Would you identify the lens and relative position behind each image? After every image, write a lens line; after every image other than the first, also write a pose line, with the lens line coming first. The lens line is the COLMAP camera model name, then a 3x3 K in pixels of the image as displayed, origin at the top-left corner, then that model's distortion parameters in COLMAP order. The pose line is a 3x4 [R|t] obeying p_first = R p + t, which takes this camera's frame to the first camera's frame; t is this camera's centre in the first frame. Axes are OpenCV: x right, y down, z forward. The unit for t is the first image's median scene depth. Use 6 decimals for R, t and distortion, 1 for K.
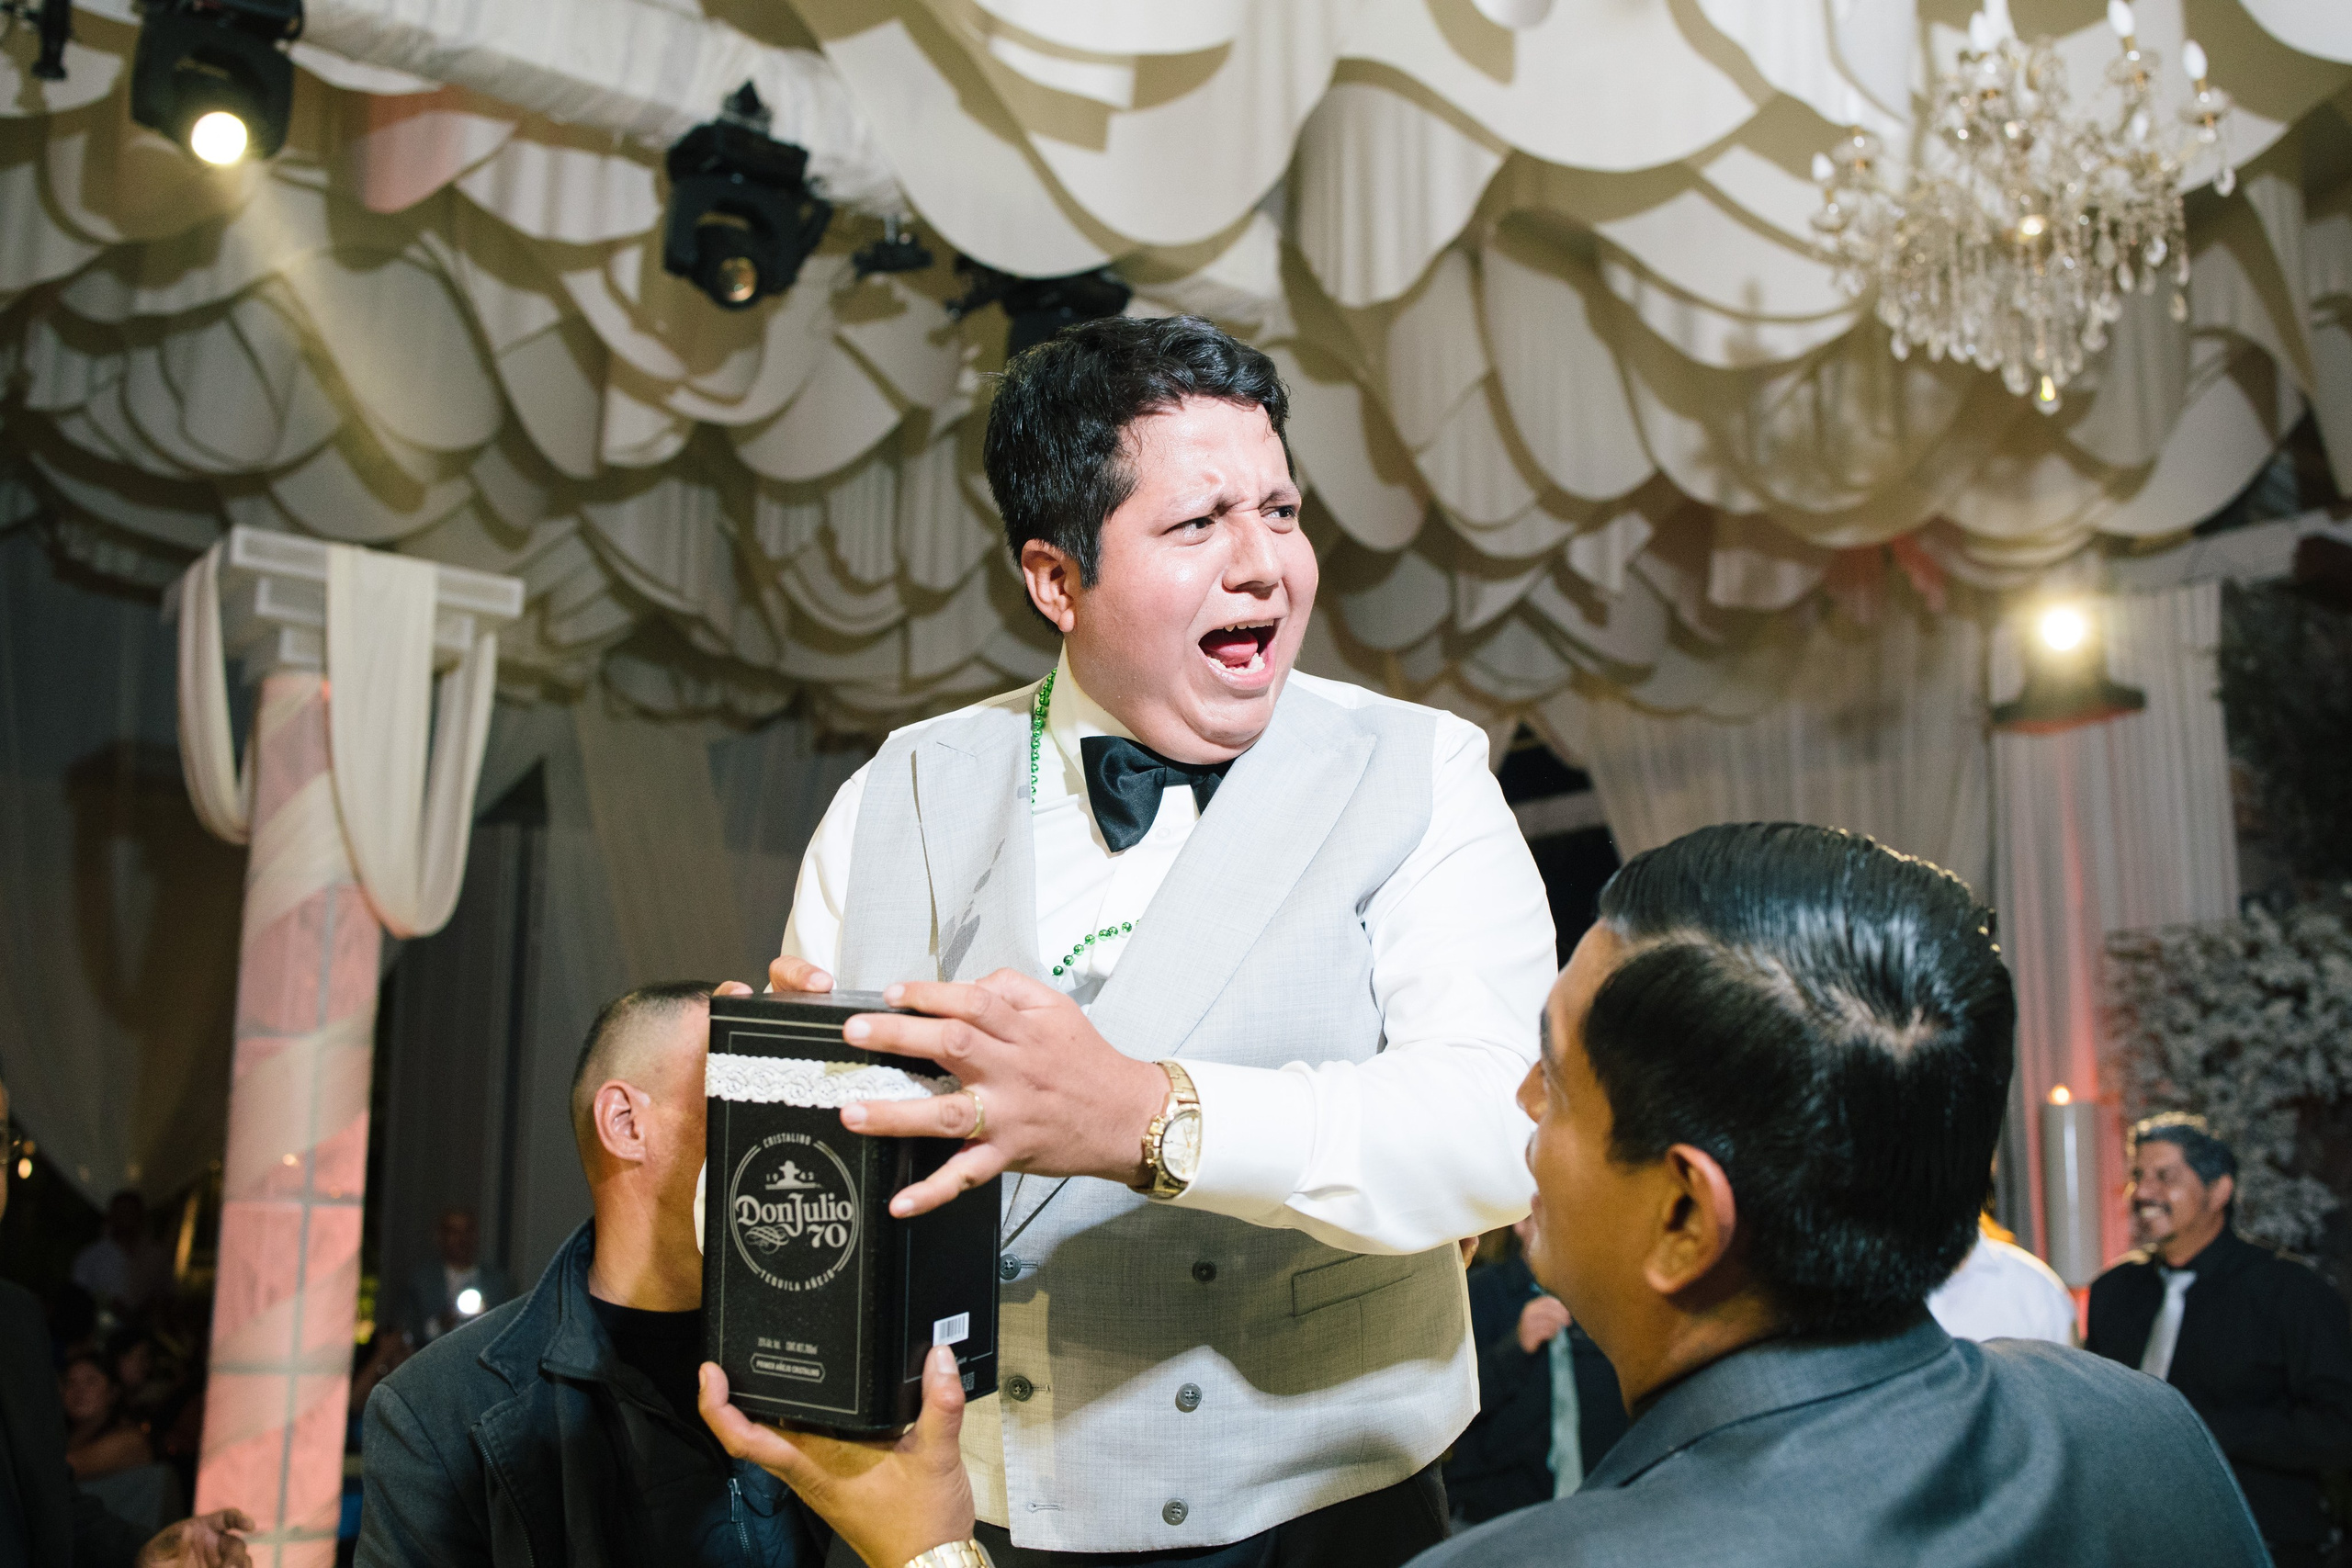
lens RADIAL K [[2247.3, 0, 1169.9], [0, 2247.3, 791.2], [0, 0, 1]] dist [-0.136842, 0.098975]
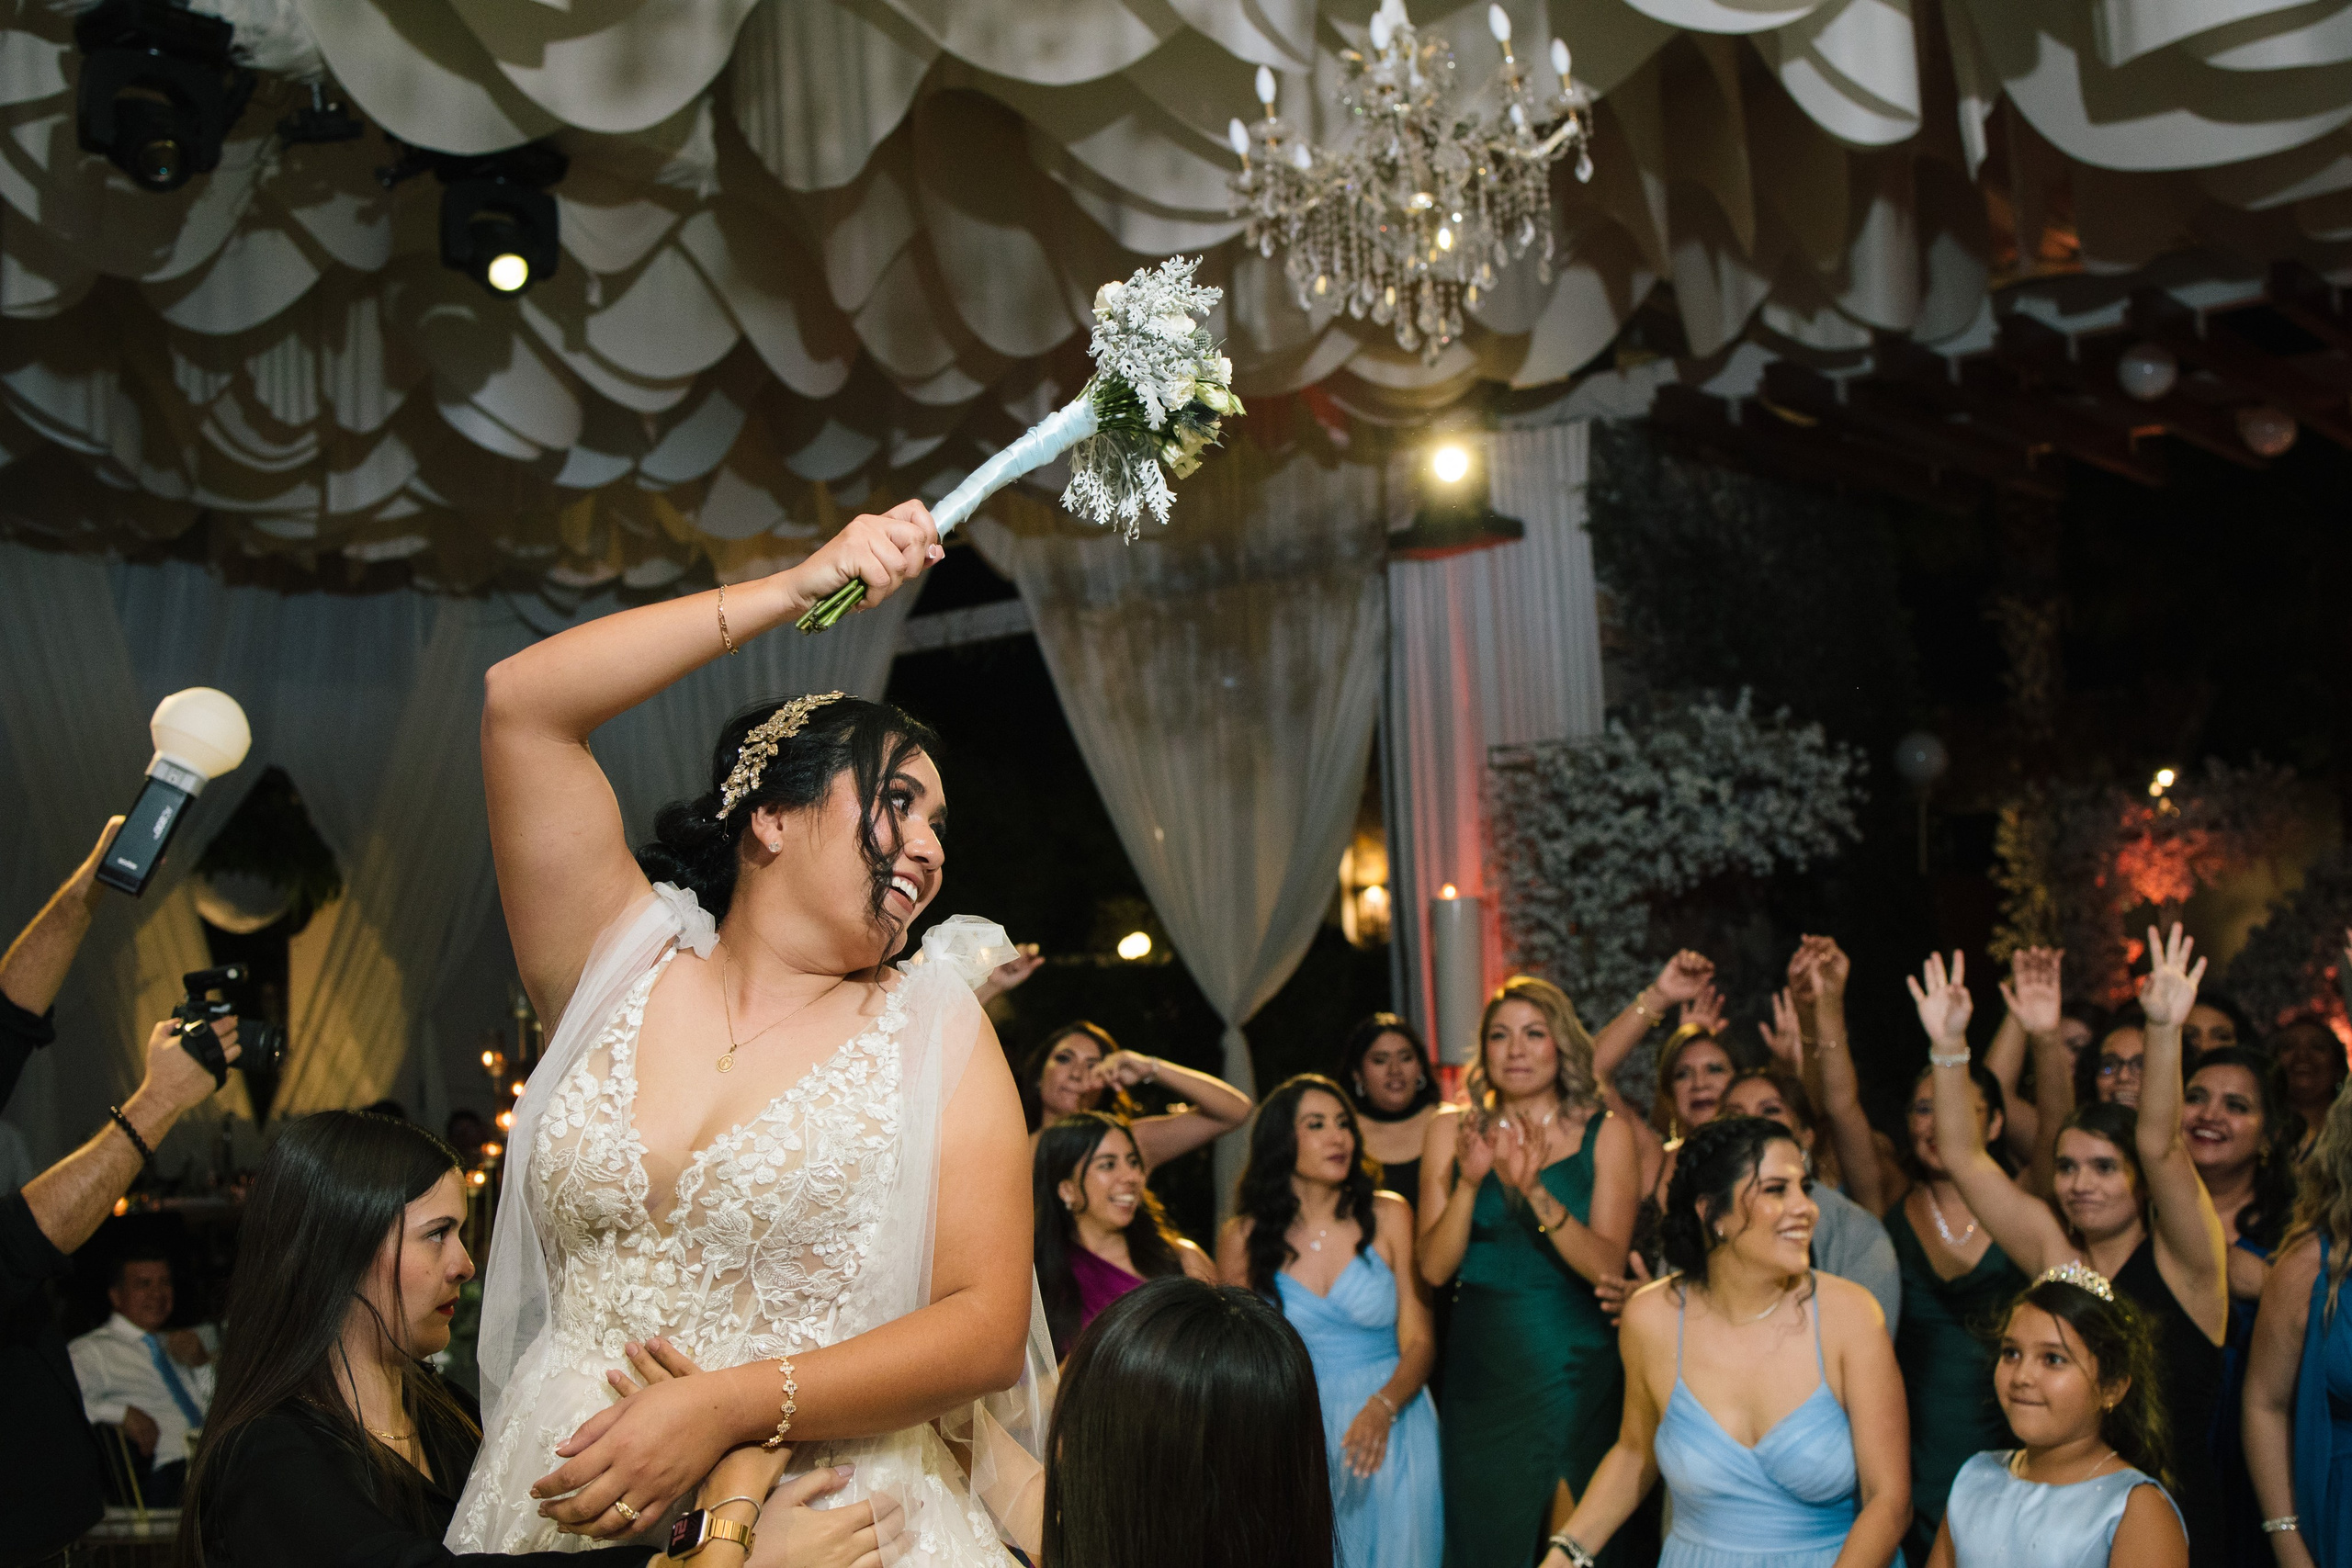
lens RADIAL K [[2242.8, 0, 1176.0], [0, 2242.8, 784.0], [0, 0, 1]] dist [-0.112241, 0.038687]
pose [[0.966164, -0.035399, 0.255489, -0.013356], [0.007975, 0.994164, 0.107587, -0.042543], [-0.257806, -0.101910, 0.960807, -0.043389]]
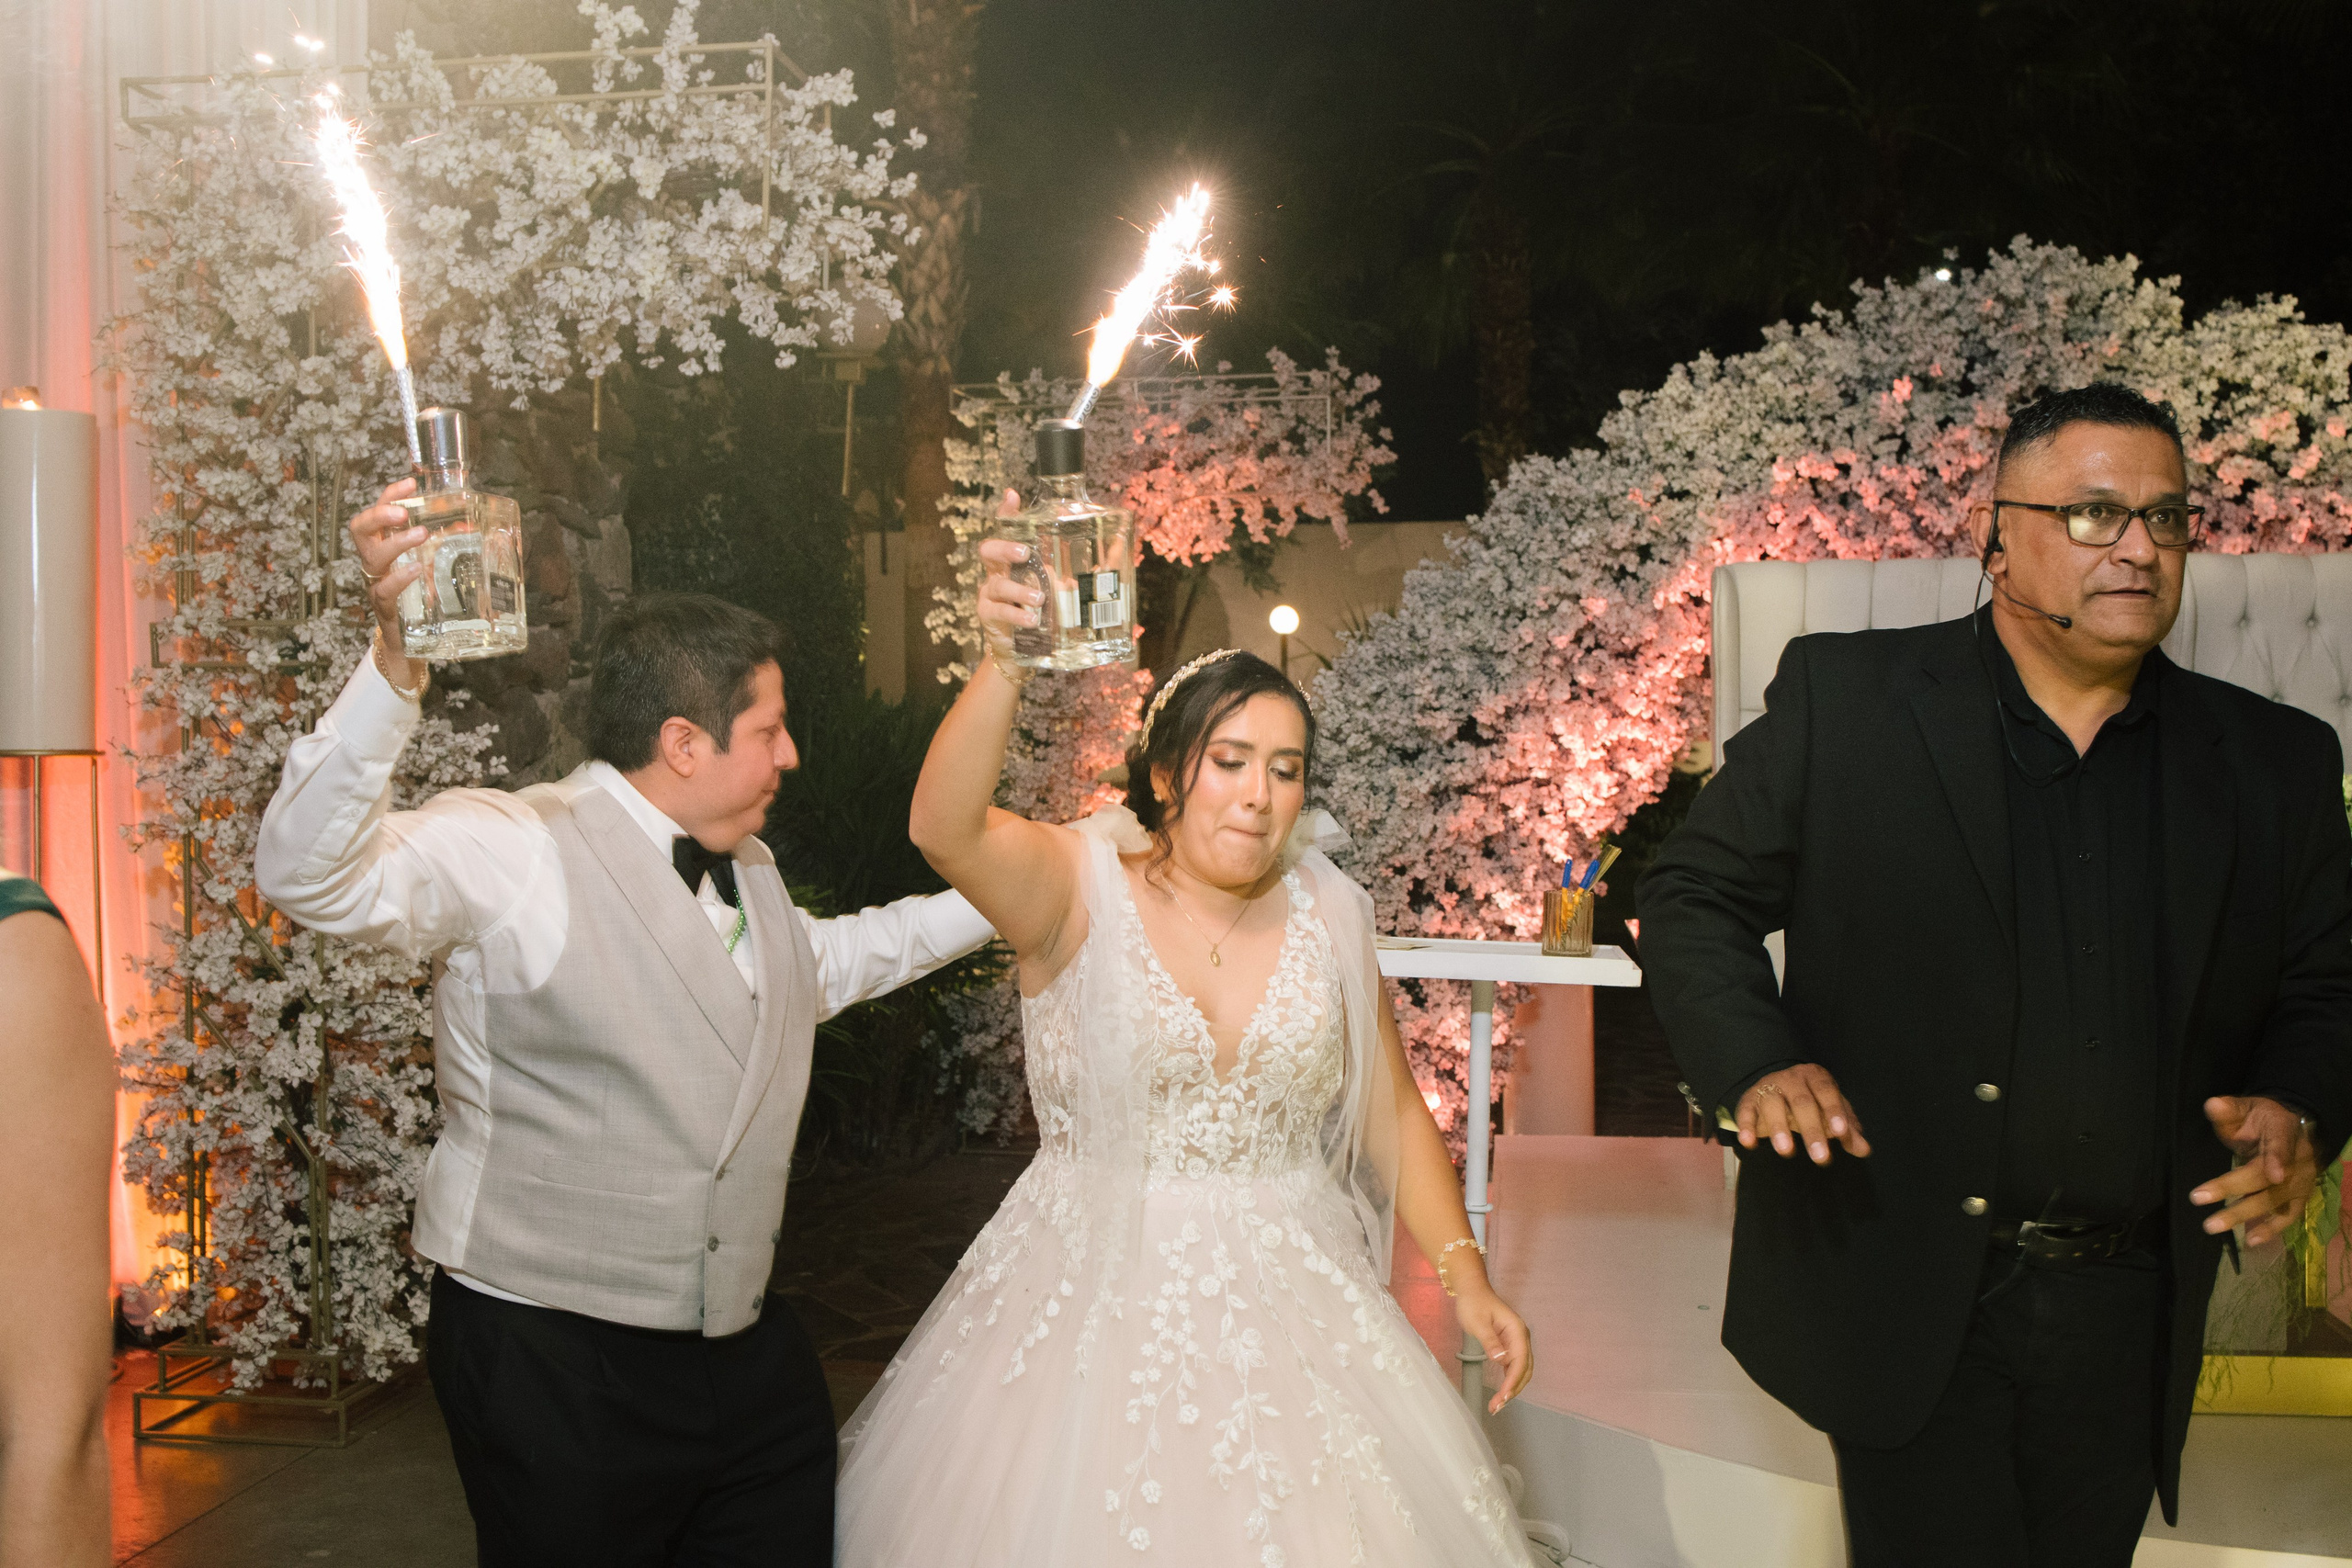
lens RADIAL K [[2242.8, 0, 1176.0], [0, 2242.8, 784.0], [0, 0, 1]] dist [-0.112241, 0.038687]
pose [[0.670519, -0.047453, 0.740373, 0.226480], [-0.124442, 0.976620, 0.175295, 0.117354], [-0.731381, -0.209673, 0.648937, 0.496703]]
